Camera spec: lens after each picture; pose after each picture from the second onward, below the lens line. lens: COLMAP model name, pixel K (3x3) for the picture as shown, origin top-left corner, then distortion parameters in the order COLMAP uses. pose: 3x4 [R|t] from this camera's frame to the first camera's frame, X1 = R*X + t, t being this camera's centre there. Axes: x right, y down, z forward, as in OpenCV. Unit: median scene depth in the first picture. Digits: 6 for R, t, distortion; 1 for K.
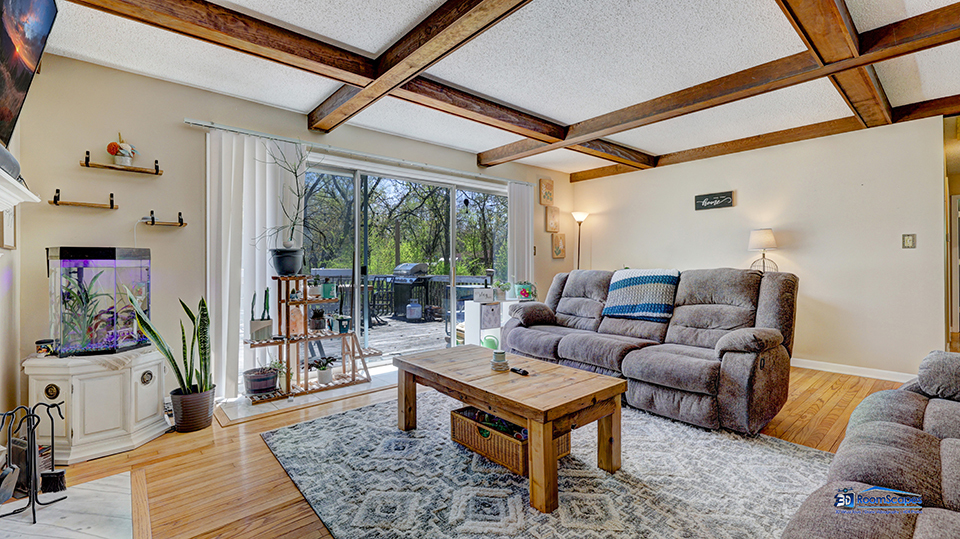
lens RADIAL K [[407.6, 0, 471.3], [0, 407.6, 266.3], [0, 0, 1]] dist [0.002398, 0.000000]
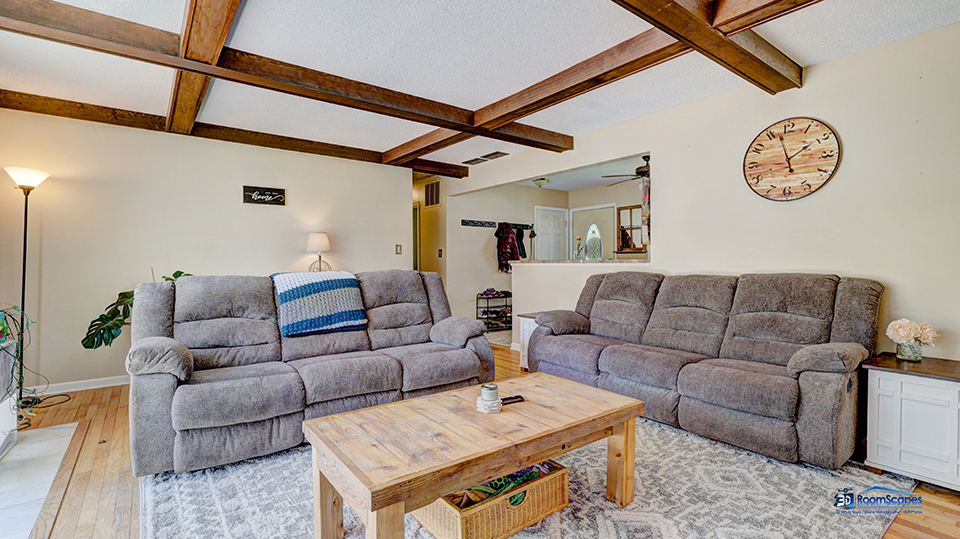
lens RADIAL K [[437.9, 0, 477.6], [0, 437.9, 266.7], [0, 0, 1]] dist [0.013732, 0.000244]
pose [[0.052408, -0.007620, 0.998597, -0.428156], [0.008159, 0.999941, 0.007202, -0.007457], [-0.998592, 0.007770, 0.052467, 0.582546]]
